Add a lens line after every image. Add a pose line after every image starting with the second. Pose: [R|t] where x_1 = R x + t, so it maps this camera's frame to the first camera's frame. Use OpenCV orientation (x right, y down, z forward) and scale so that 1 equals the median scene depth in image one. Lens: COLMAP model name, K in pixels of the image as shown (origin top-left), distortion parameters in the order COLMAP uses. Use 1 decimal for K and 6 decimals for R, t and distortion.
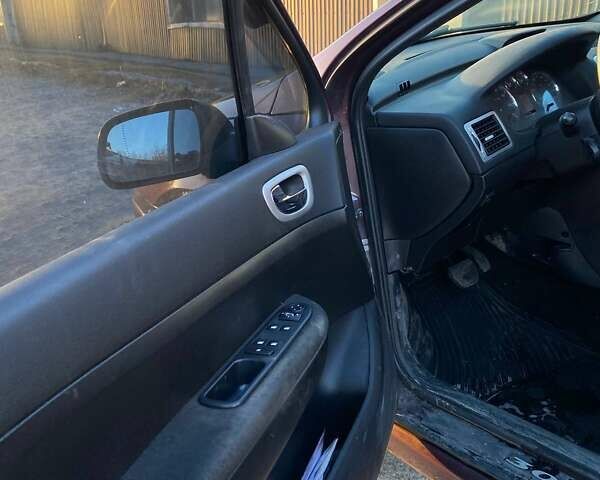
lens RADIAL K [[622.1, 0, 300.0], [0, 622.1, 240.0], [0, 0, 1]] dist [0.015585, 0.008205]
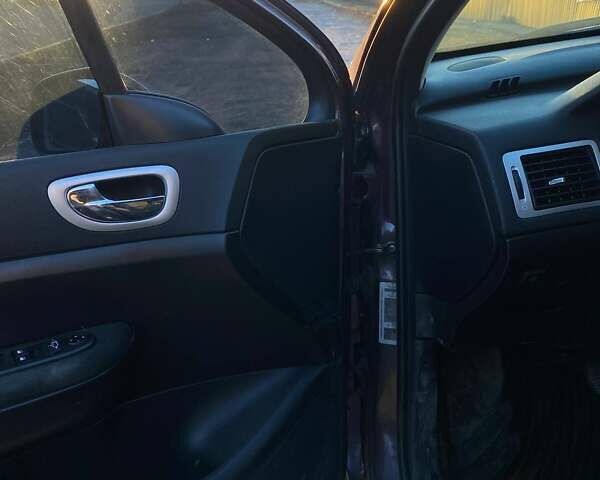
lens RADIAL K [[622.1, 0, 300.0], [0, 622.1, 240.0], [0, 0, 1]] dist [0.015585, 0.008205]
pose [[0.796526, 0.244006, -0.553179, 0.463949], [-0.221510, 0.969101, 0.108515, -0.121038], [0.562565, 0.036100, 0.825965, 0.360377]]
